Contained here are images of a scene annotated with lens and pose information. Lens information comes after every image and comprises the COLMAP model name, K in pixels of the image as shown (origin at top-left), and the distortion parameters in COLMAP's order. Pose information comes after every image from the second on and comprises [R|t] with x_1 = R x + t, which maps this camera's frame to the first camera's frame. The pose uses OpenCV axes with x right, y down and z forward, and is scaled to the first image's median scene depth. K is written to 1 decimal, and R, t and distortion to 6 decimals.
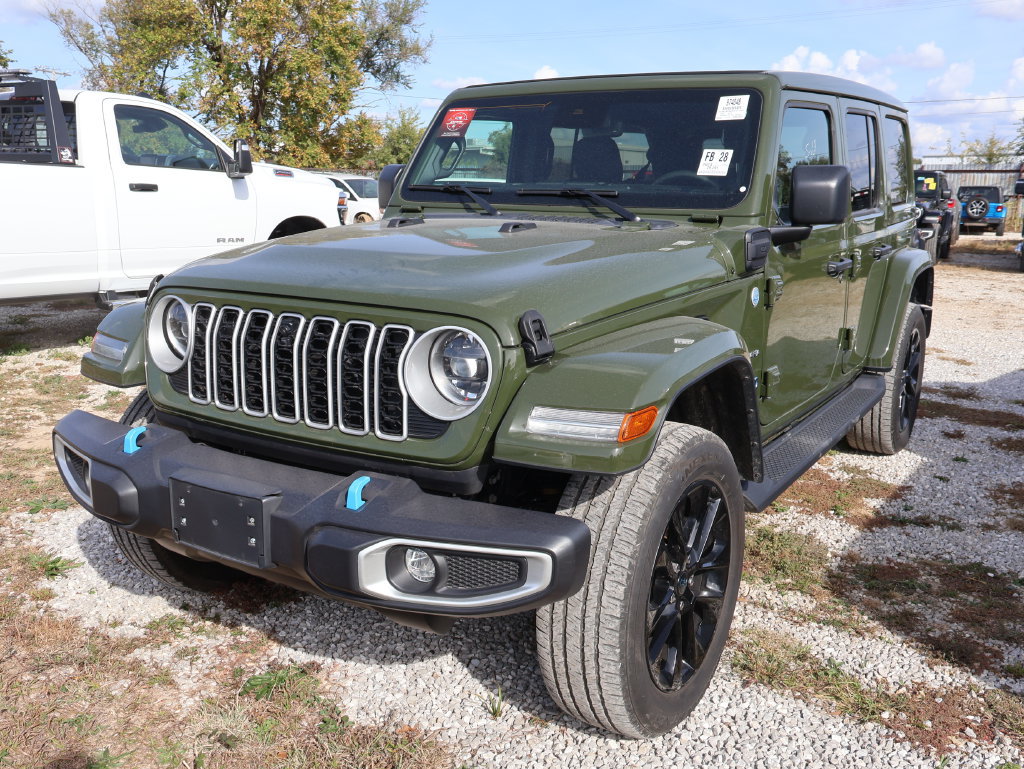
lens RADIAL K [[939.2, 0, 510.4], [0, 939.2, 368.8], [0, 0, 1]] dist [-0.005082, -0.001286]
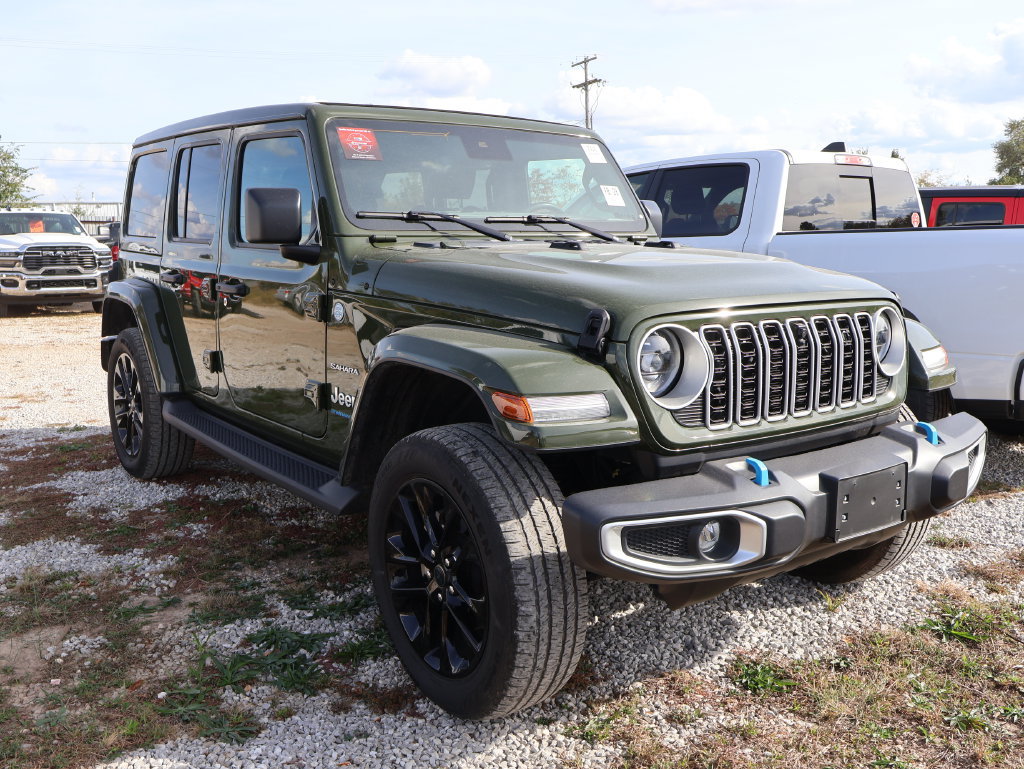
lens RADIAL K [[948.3, 0, 506.4], [0, 948.3, 385.5], [0, 0, 1]] dist [-0.001433, 0.011688]
pose [[0.373396, -0.152437, 0.915062, -1.184546], [0.185582, 0.978742, 0.087317, -0.120469], [-0.908919, 0.137215, 0.393748, 0.742178]]
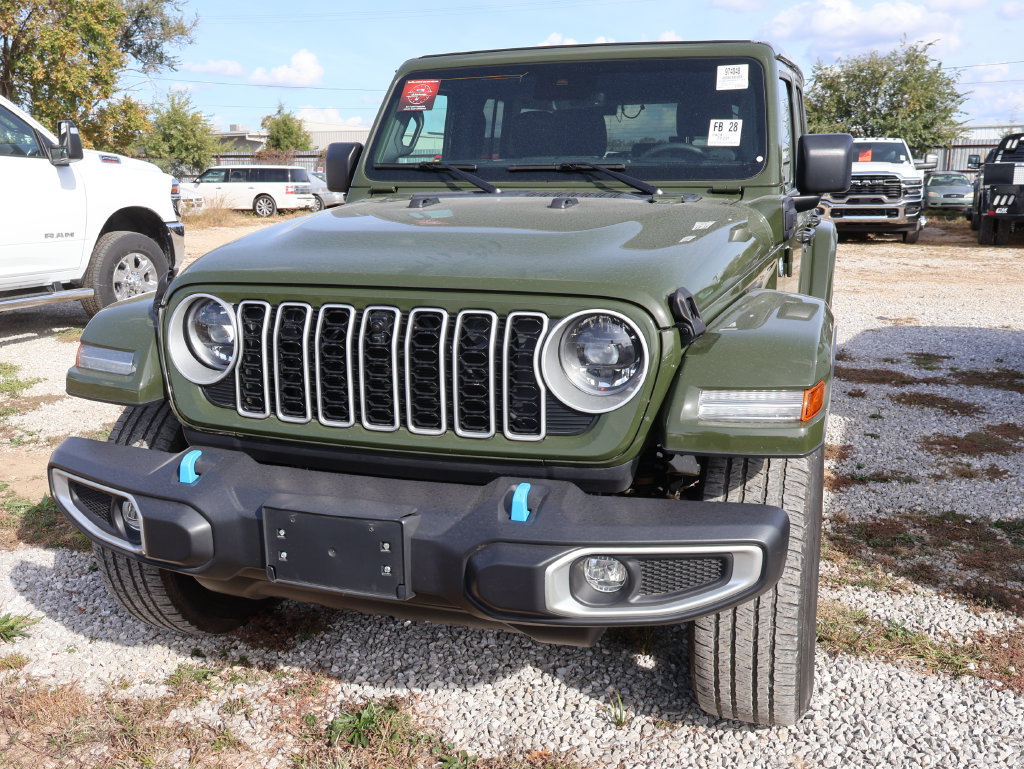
lens RADIAL K [[944.4, 0, 511.4], [0, 944.4, 372.4], [0, 0, 1]] dist [-0.002703, -0.002088]
pose [[0.972381, -0.067885, 0.223310, -0.268356], [0.063902, 0.997642, 0.025025, -0.009795], [-0.224483, -0.010064, 0.974426, 0.097003]]
